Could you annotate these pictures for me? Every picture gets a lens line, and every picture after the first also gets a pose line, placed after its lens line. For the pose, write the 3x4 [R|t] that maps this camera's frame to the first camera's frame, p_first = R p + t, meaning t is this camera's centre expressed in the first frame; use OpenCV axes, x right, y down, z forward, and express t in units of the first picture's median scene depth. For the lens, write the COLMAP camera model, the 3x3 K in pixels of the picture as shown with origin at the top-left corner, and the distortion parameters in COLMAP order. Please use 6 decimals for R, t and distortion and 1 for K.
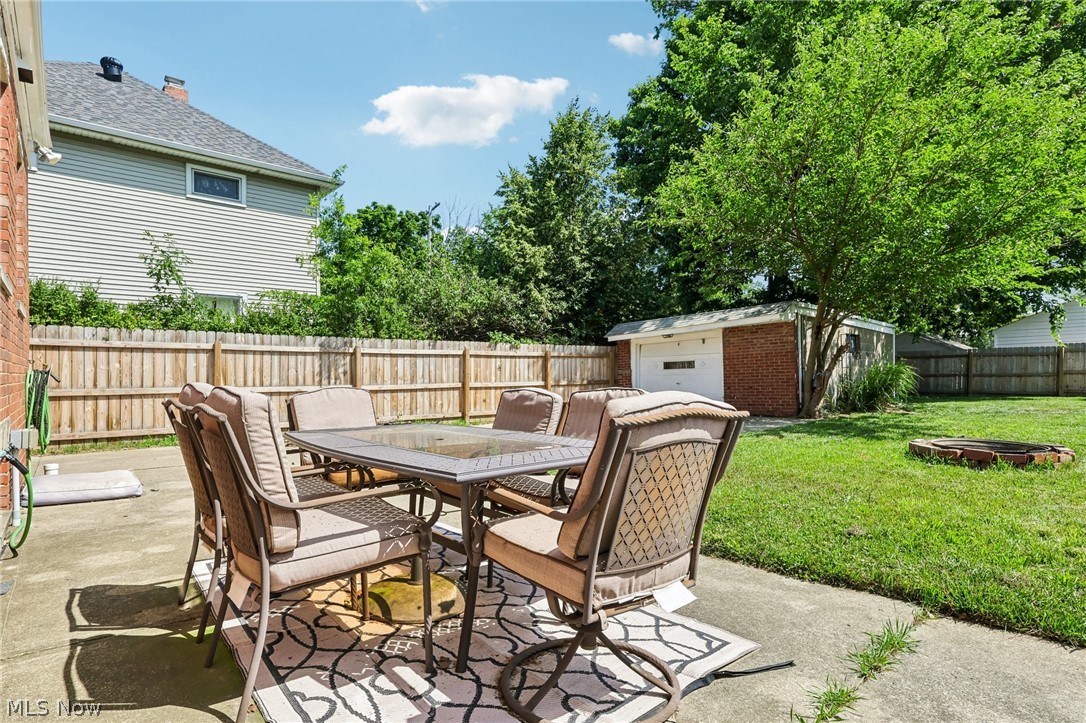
lens RADIAL K [[540.0, 0, 541.2], [0, 540.0, 394.9], [0, 0, 1]] dist [0.013609, -0.000423]
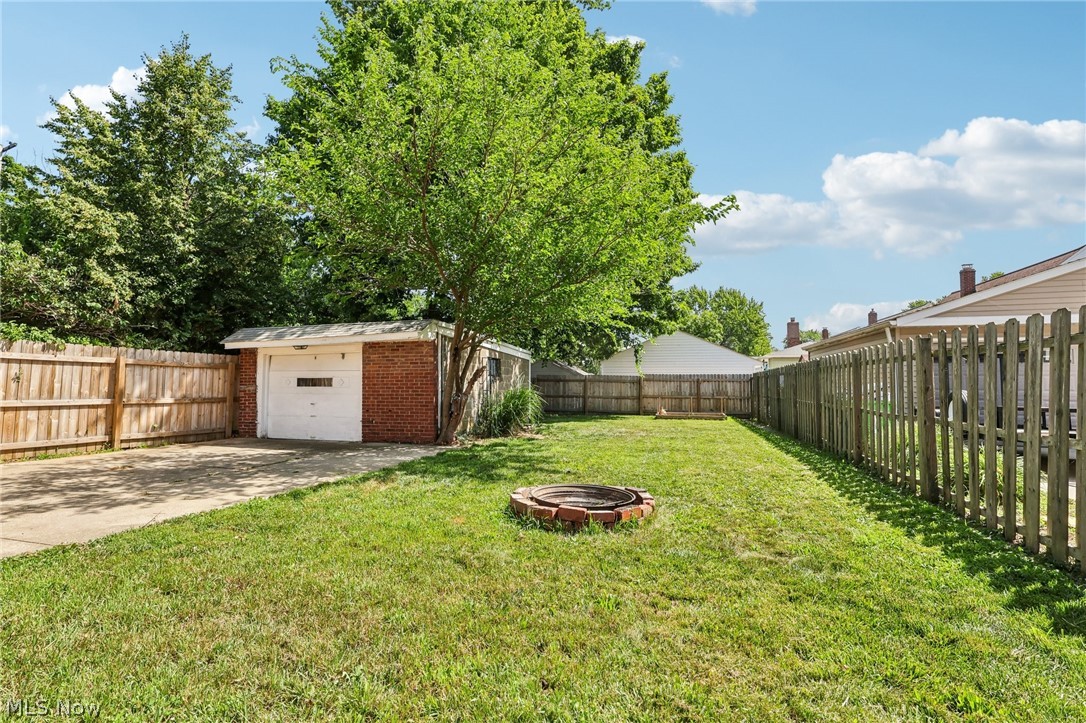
lens RADIAL K [[527.1, 0, 543.0], [0, 527.1, 361.5], [0, 0, 1]] dist [0.002632, 0.000213]
pose [[0.838024, 0.052194, 0.543131, 0.105425], [-0.006196, 0.996260, -0.086178, -0.018284], [-0.545598, 0.068854, 0.835214, 0.111787]]
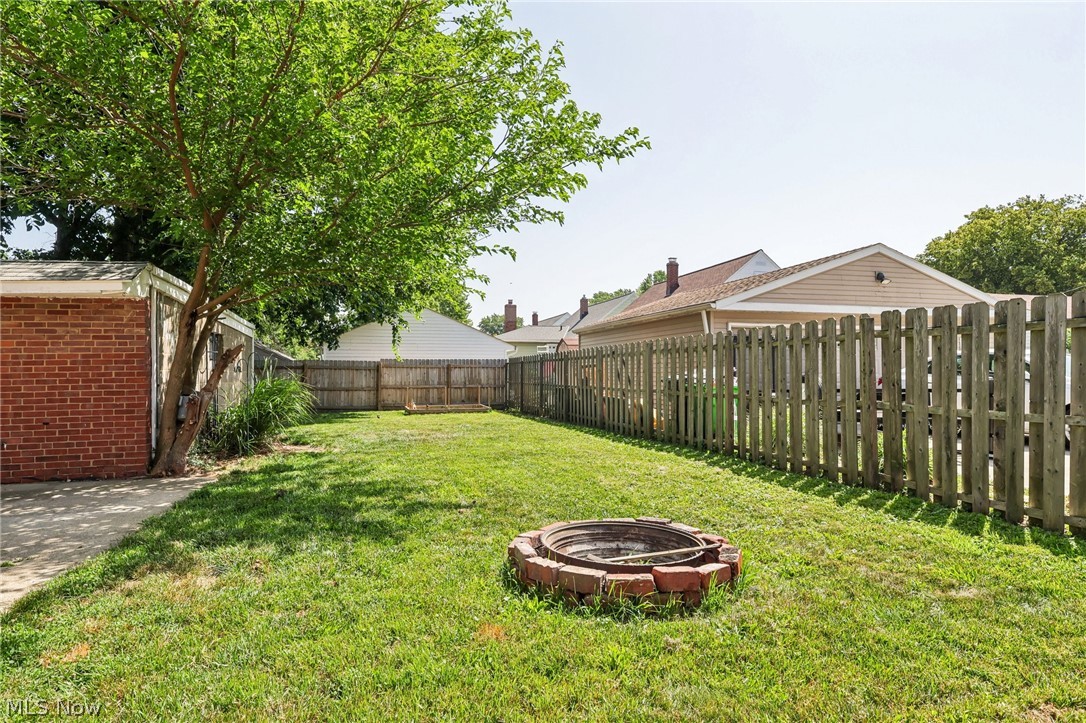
lens RADIAL K [[606.1, 0, 543.0], [0, 606.1, 361.5], [0, 0, 1]] dist [-0.000113, 0.000203]
pose [[0.428660, 0.037111, 0.902703, 0.072395], [0.027782, 0.998142, -0.054228, -0.023856], [-0.903039, 0.048324, 0.426832, 0.305828]]
